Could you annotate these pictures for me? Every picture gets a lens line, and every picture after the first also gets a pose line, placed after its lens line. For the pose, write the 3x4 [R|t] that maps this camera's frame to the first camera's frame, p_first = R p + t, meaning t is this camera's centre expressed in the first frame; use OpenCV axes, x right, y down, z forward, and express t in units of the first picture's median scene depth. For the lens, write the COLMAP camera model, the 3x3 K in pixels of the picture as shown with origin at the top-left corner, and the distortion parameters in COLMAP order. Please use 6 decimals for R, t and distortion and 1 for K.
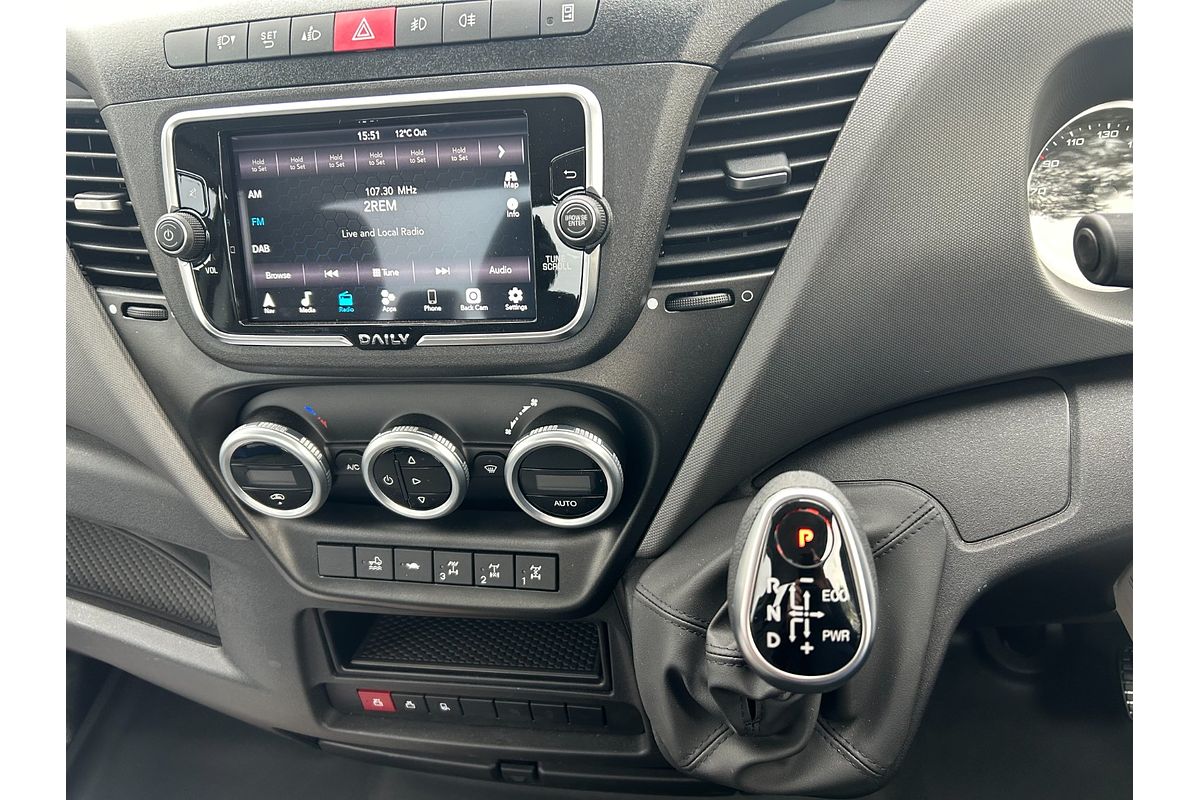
lens RADIAL K [[818.7, 0, 600.0], [0, 818.7, 400.0], [0, 0, 1]] dist [0.021819, -0.046356]
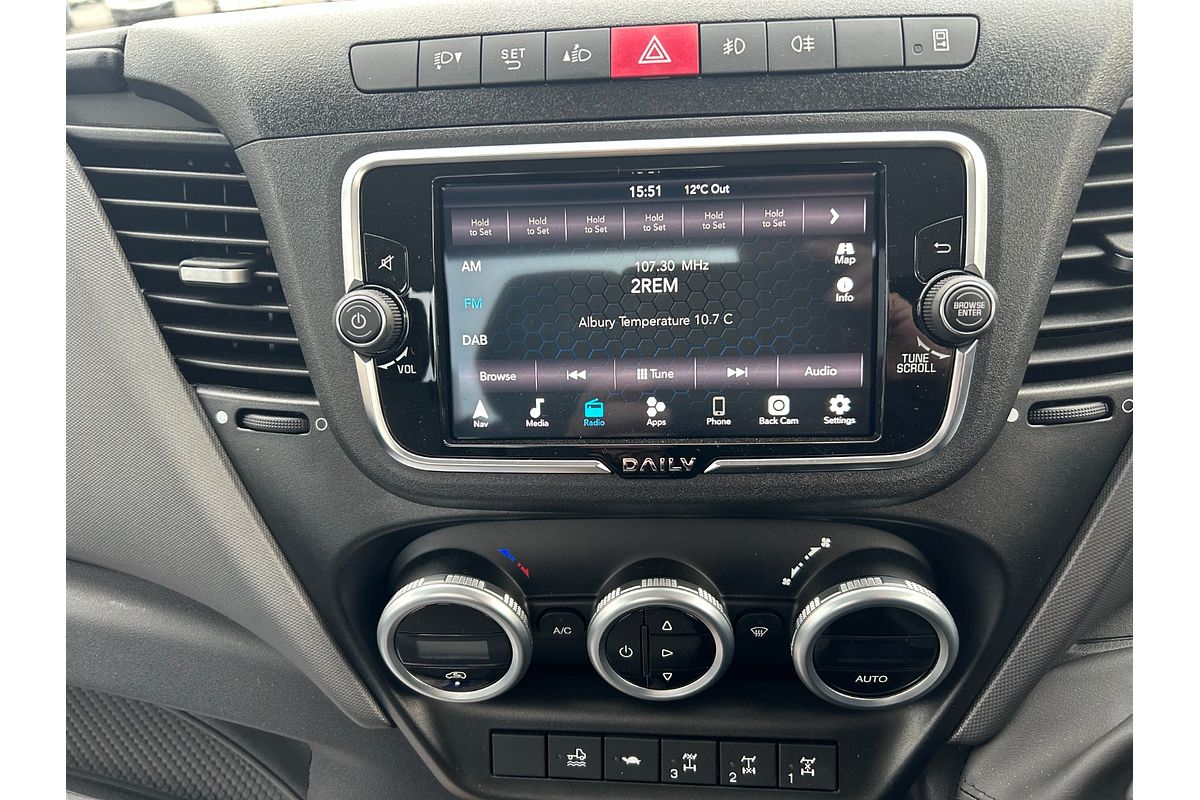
lens RADIAL K [[818.7, 0, 600.0], [0, 818.7, 400.0], [0, 0, 1]] dist [0.021819, -0.046356]
pose [[0.993300, -0.001700, 0.115555, -0.396763], [0.011418, 0.996443, -0.083496, -0.070882], [-0.115002, 0.084256, 0.989786, 0.279761]]
